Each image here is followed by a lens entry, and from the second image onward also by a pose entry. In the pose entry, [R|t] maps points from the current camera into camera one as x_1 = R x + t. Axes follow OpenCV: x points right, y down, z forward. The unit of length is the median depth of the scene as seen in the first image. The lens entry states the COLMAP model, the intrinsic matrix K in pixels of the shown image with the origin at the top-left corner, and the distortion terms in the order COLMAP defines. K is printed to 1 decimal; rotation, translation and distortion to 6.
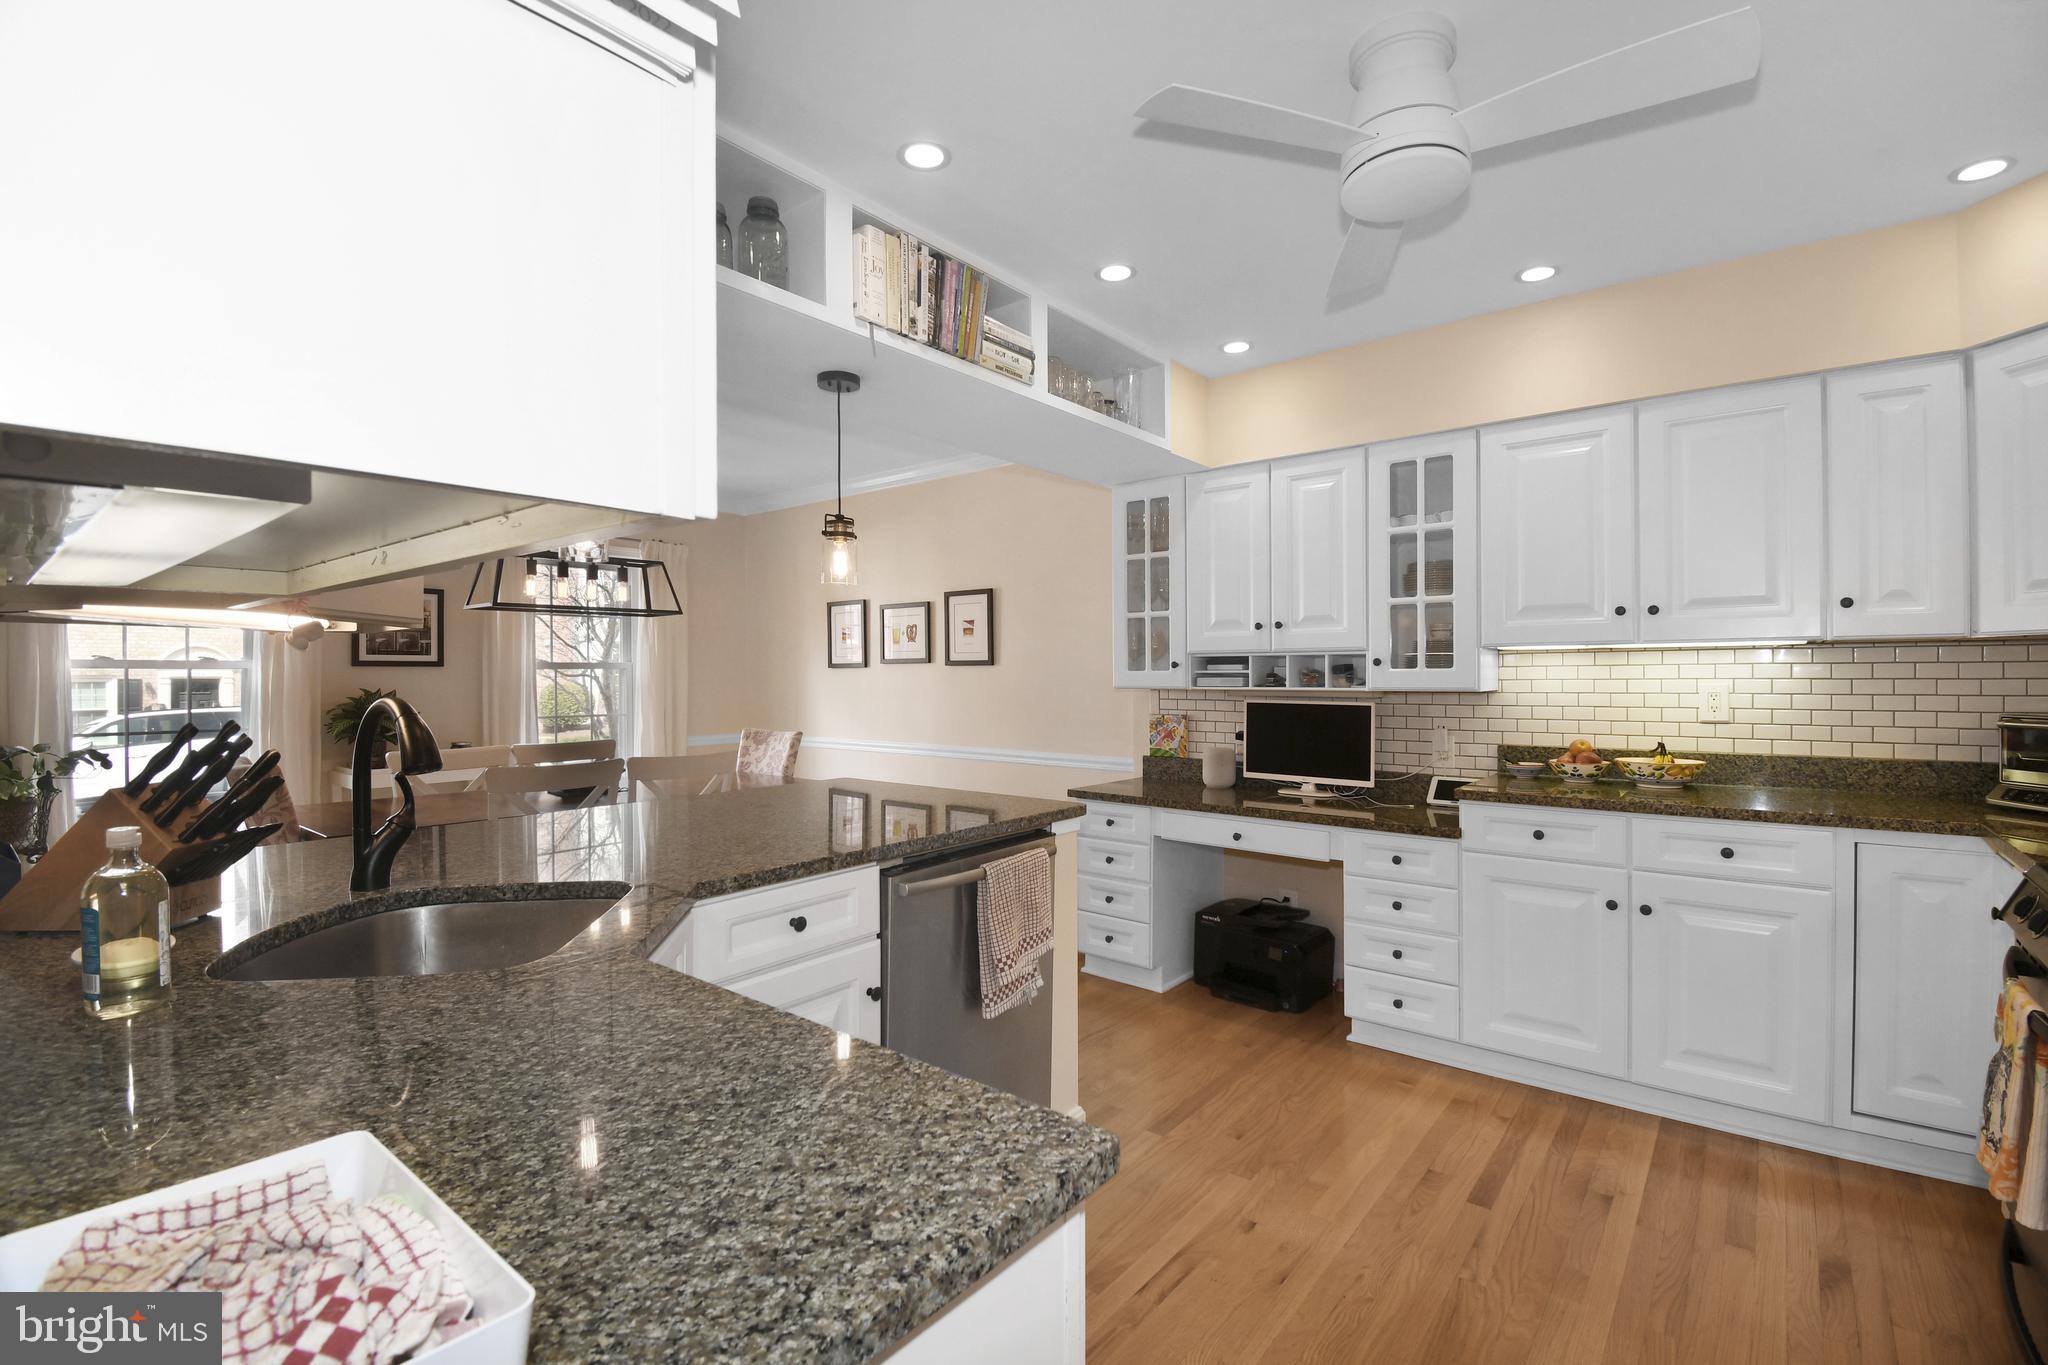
lens RADIAL K [[901.9, 0, 1046.1], [0, 901.9, 678.1], [0, 0, 1]] dist [0.018946, -0.026174]
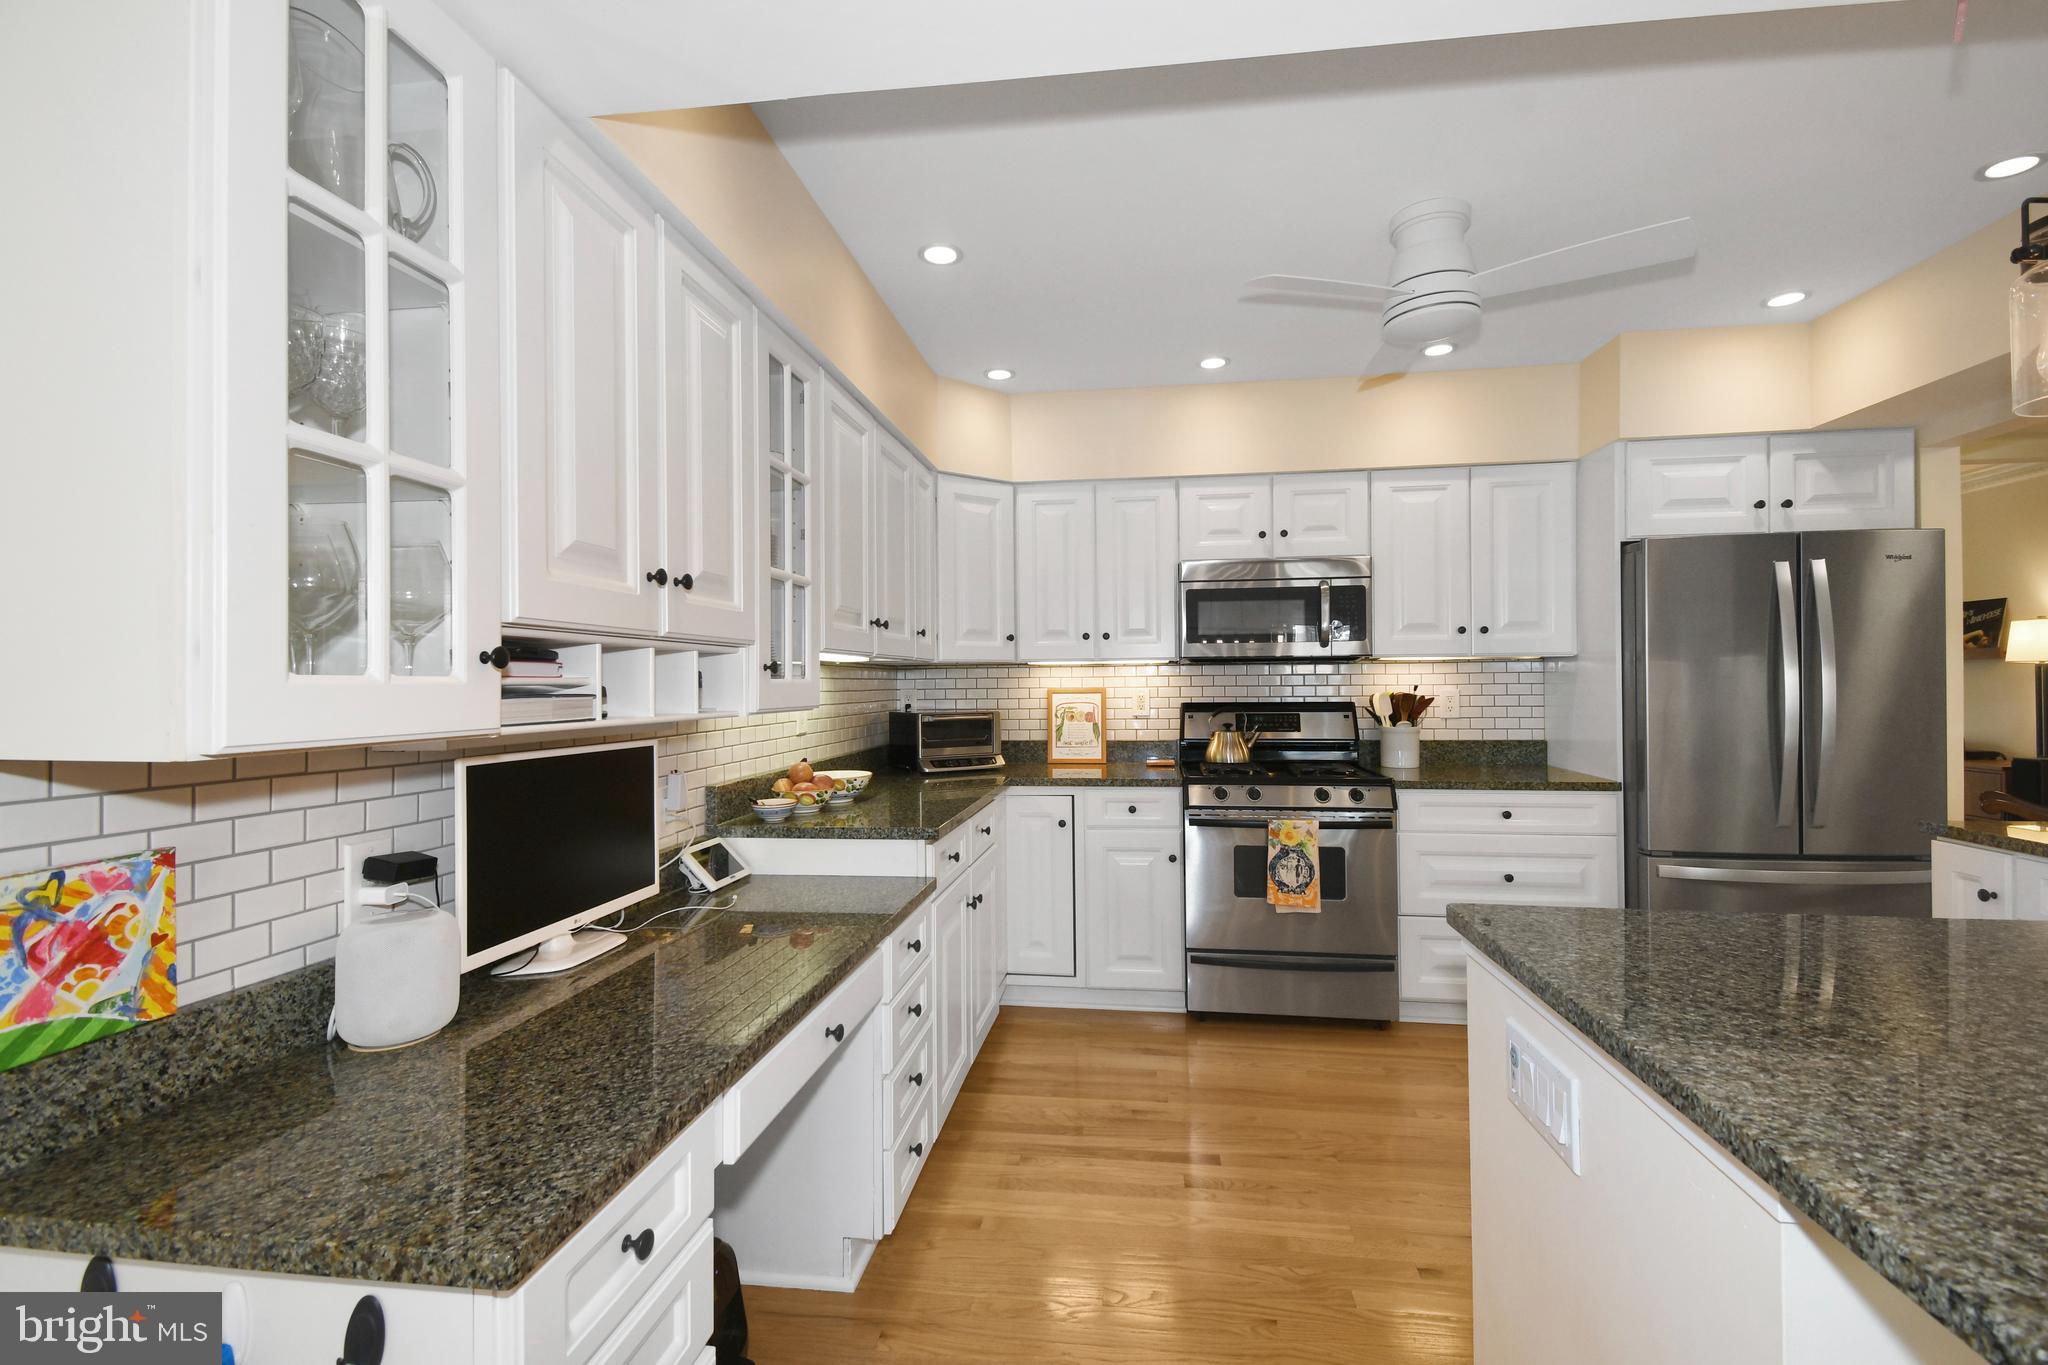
lens RADIAL K [[891.6, 0, 1035.8], [0, 891.6, 681.5], [0, 0, 1]] dist [0.050451, -0.027357]
pose [[-0.506189, 0.010385, 0.862360, -0.249787], [0.012633, 0.999909, -0.004626, -0.003224], [-0.862330, 0.008553, -0.506274, 1.165294]]
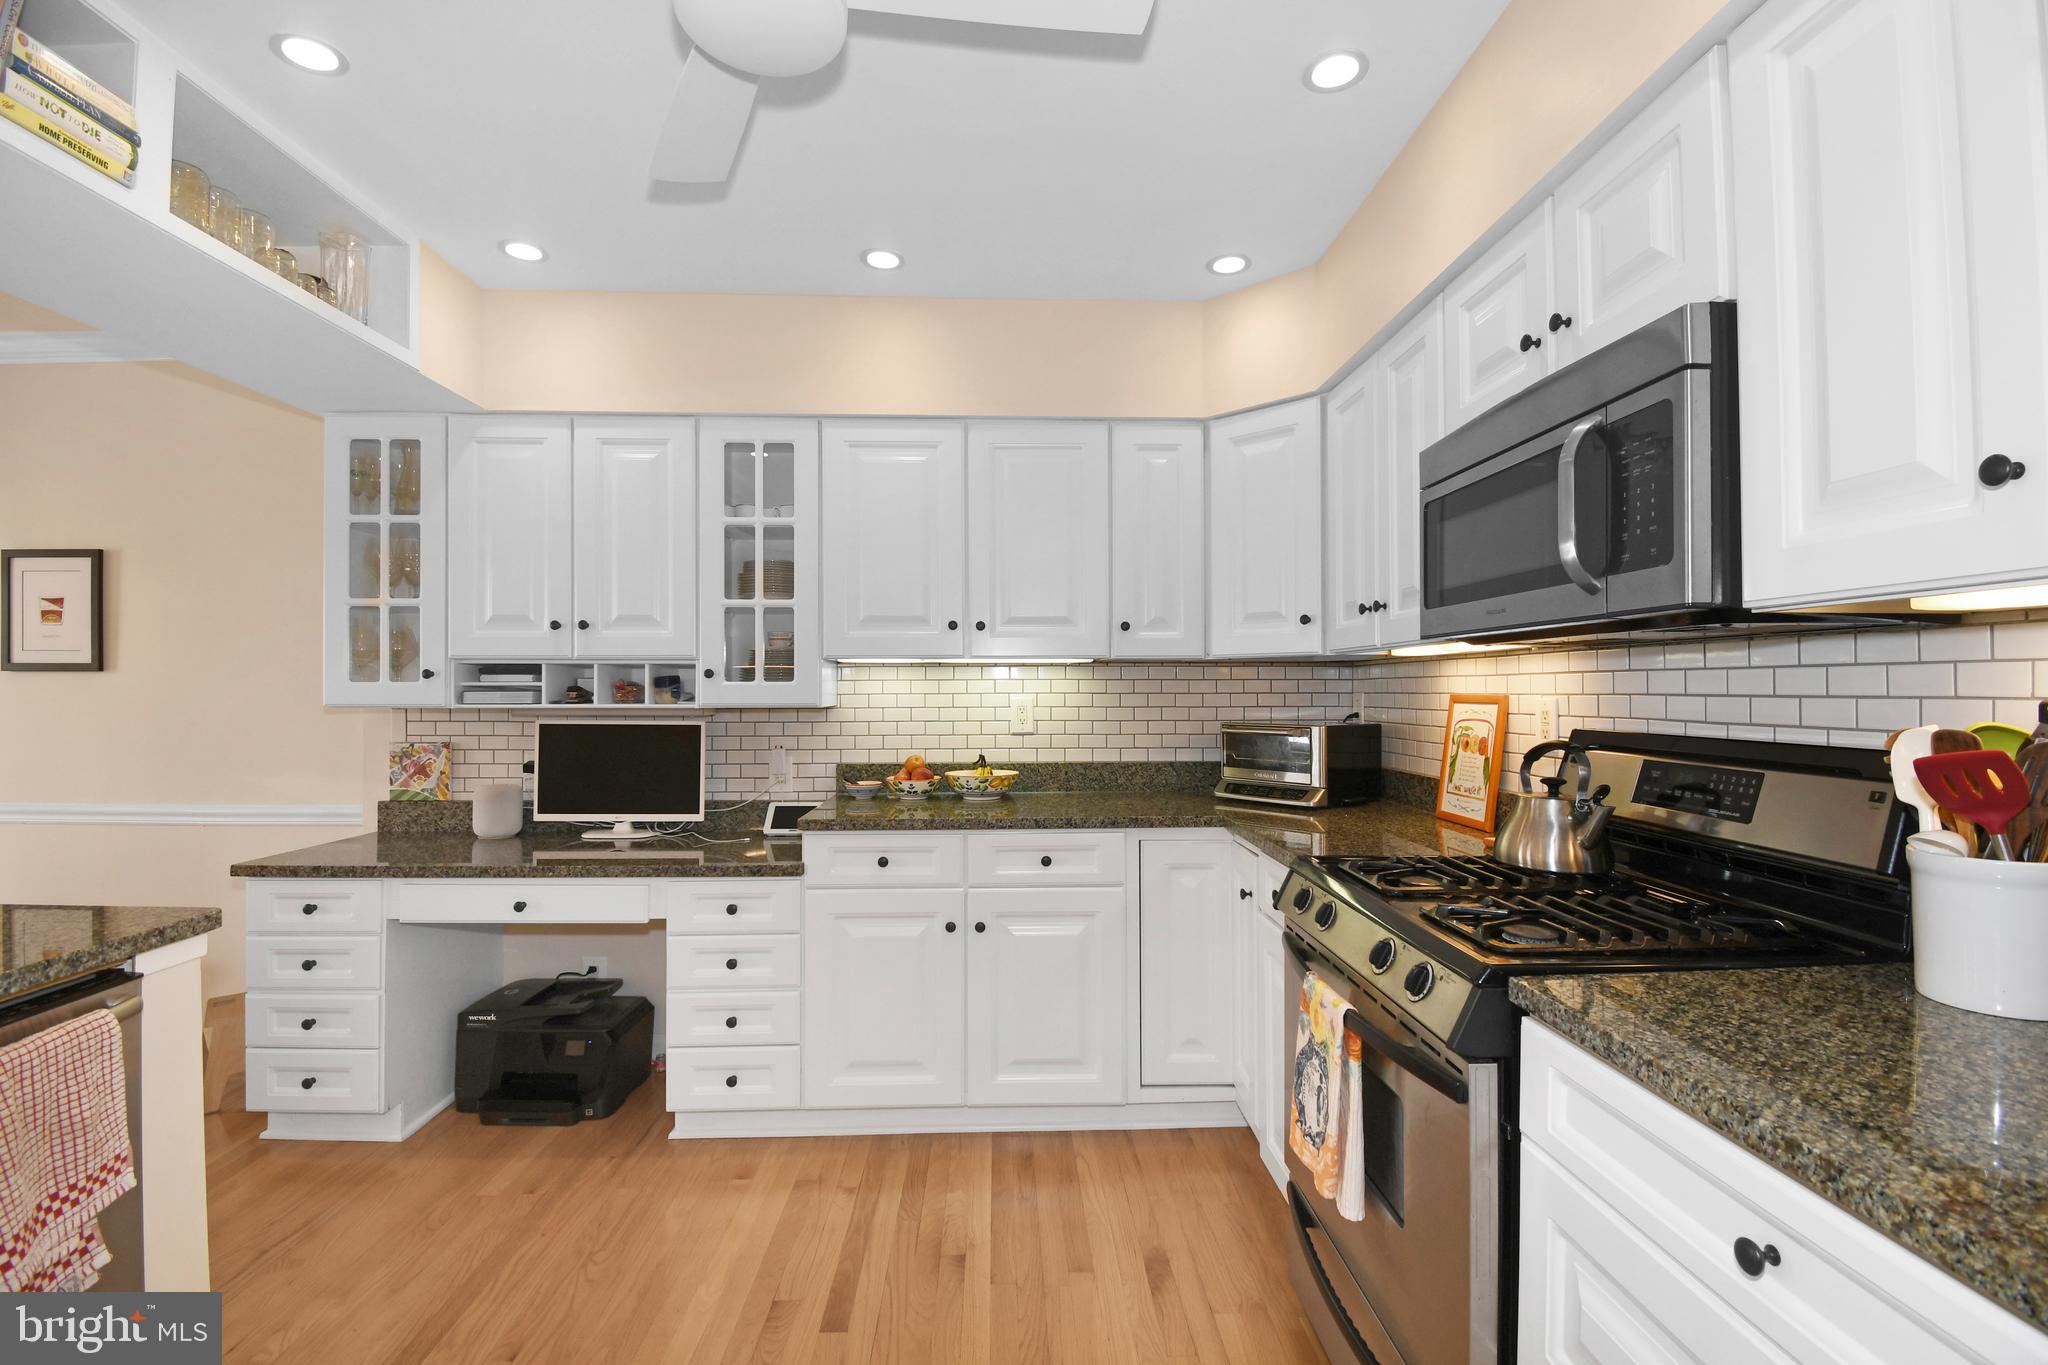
lens RADIAL K [[894.0, 0, 1024.0], [0, 894.0, 682.5], [0, 0, 1]] dist [0.023643, -0.026945]
pose [[0.765461, 0.007386, 0.643440, 0.053181], [-0.000679, 0.999943, -0.010671, -0.000709], [-0.643482, 0.007731, 0.765423, 0.170738]]
